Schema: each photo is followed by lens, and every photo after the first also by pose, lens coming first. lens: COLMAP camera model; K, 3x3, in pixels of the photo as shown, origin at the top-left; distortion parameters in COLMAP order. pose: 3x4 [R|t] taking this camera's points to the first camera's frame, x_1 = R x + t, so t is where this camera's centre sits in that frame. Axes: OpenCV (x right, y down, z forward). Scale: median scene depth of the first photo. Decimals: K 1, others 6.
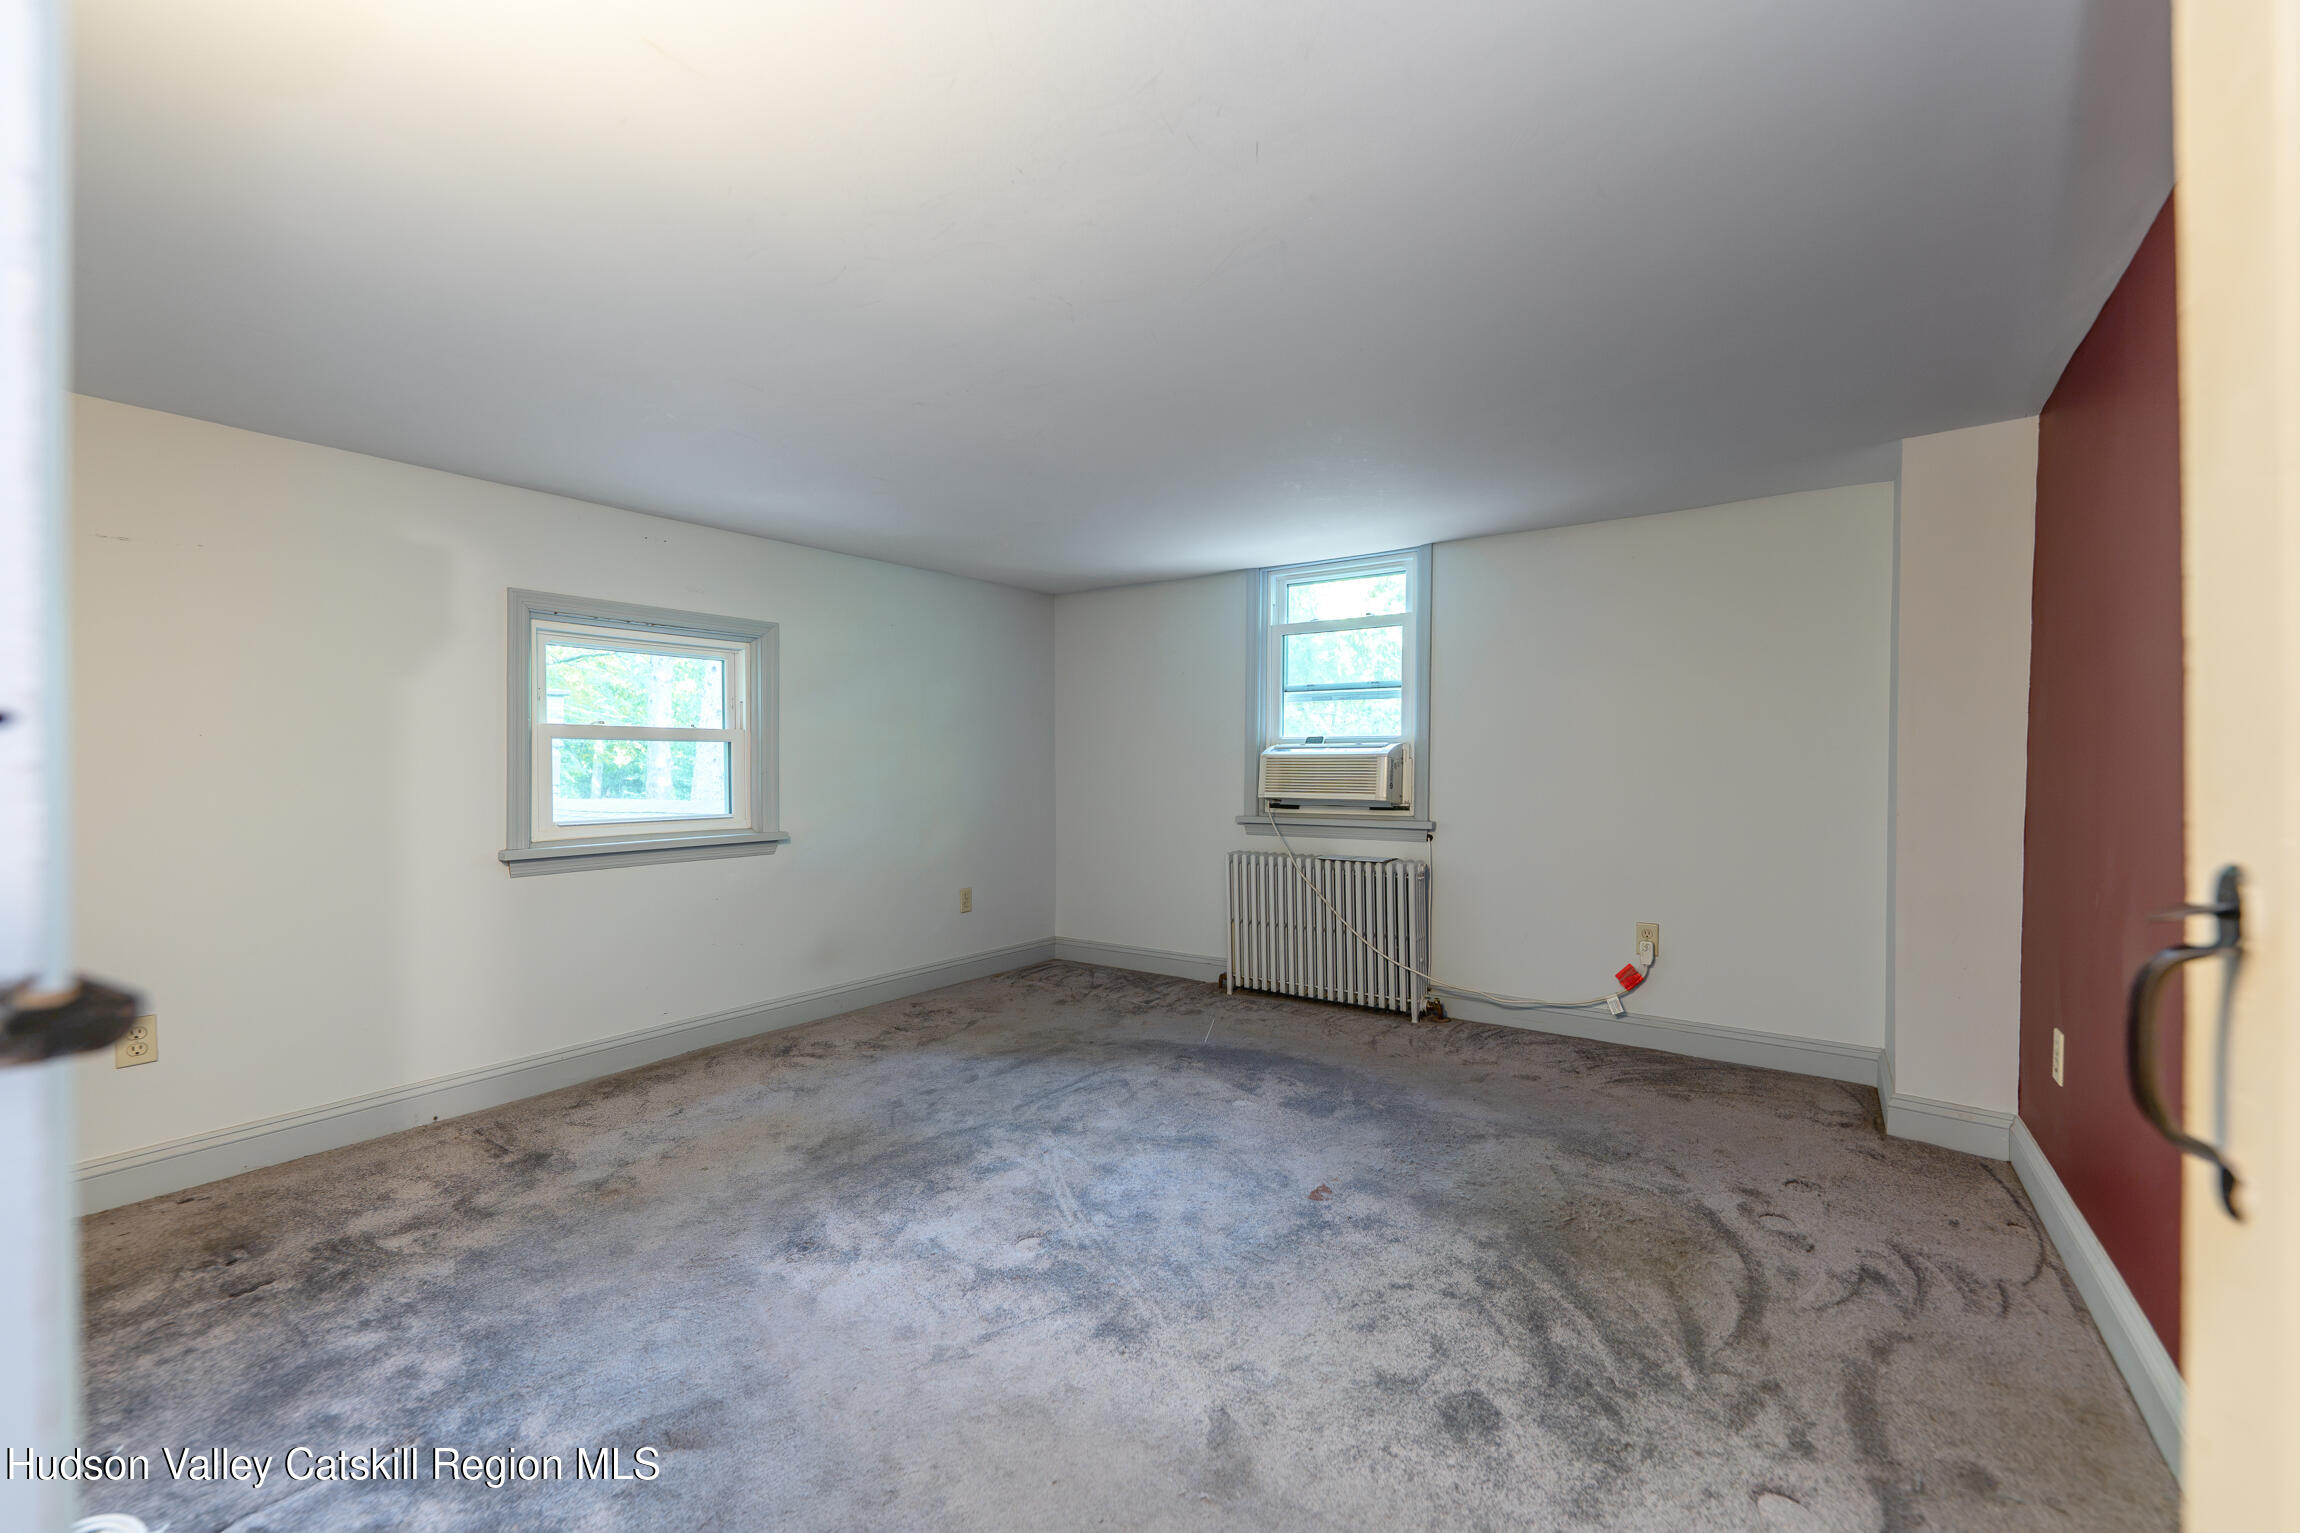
lens RADIAL K [[933.8, 0, 1150.0], [0, 933.8, 766.5], [0, 0, 1]] dist [0.000535, 0.000097]
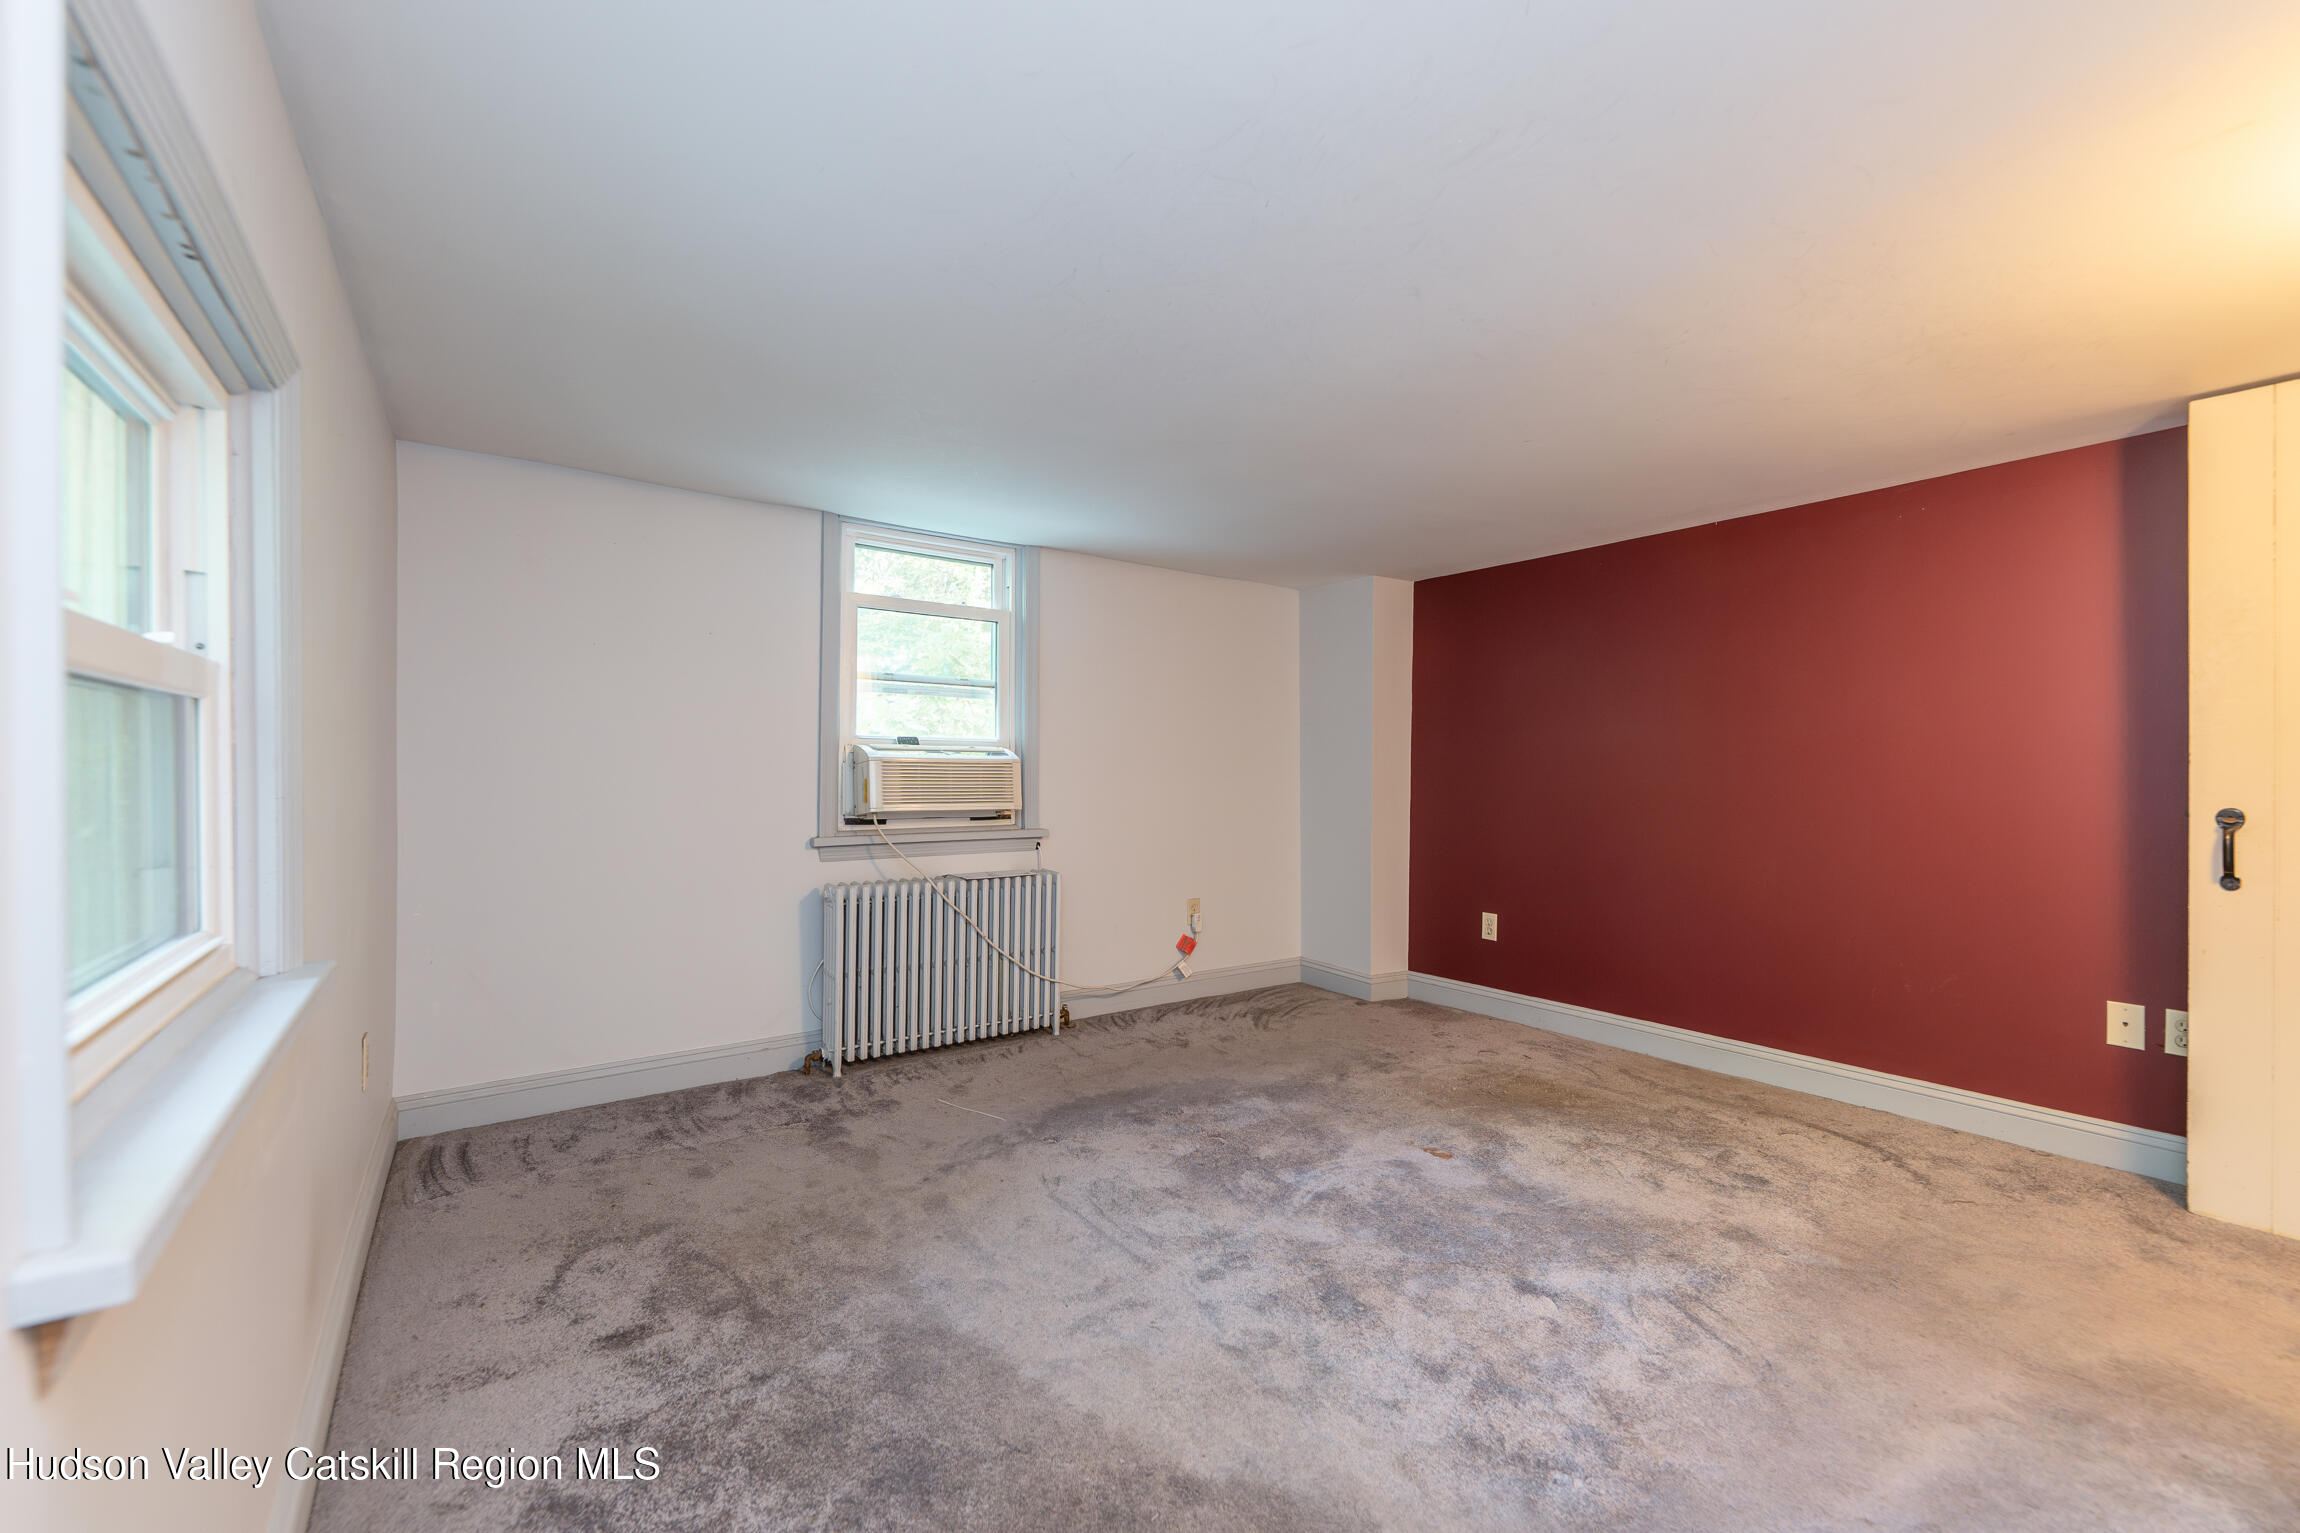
lens RADIAL K [[933.8, 0, 1150.0], [0, 933.8, 766.5], [0, 0, 1]] dist [0.000535, 0.000097]
pose [[0.325886, 0.010172, 0.945354, -0.576837], [-0.005824, 0.999945, -0.008752, 0.000909], [-0.945391, -0.002653, 0.325927, 0.554115]]
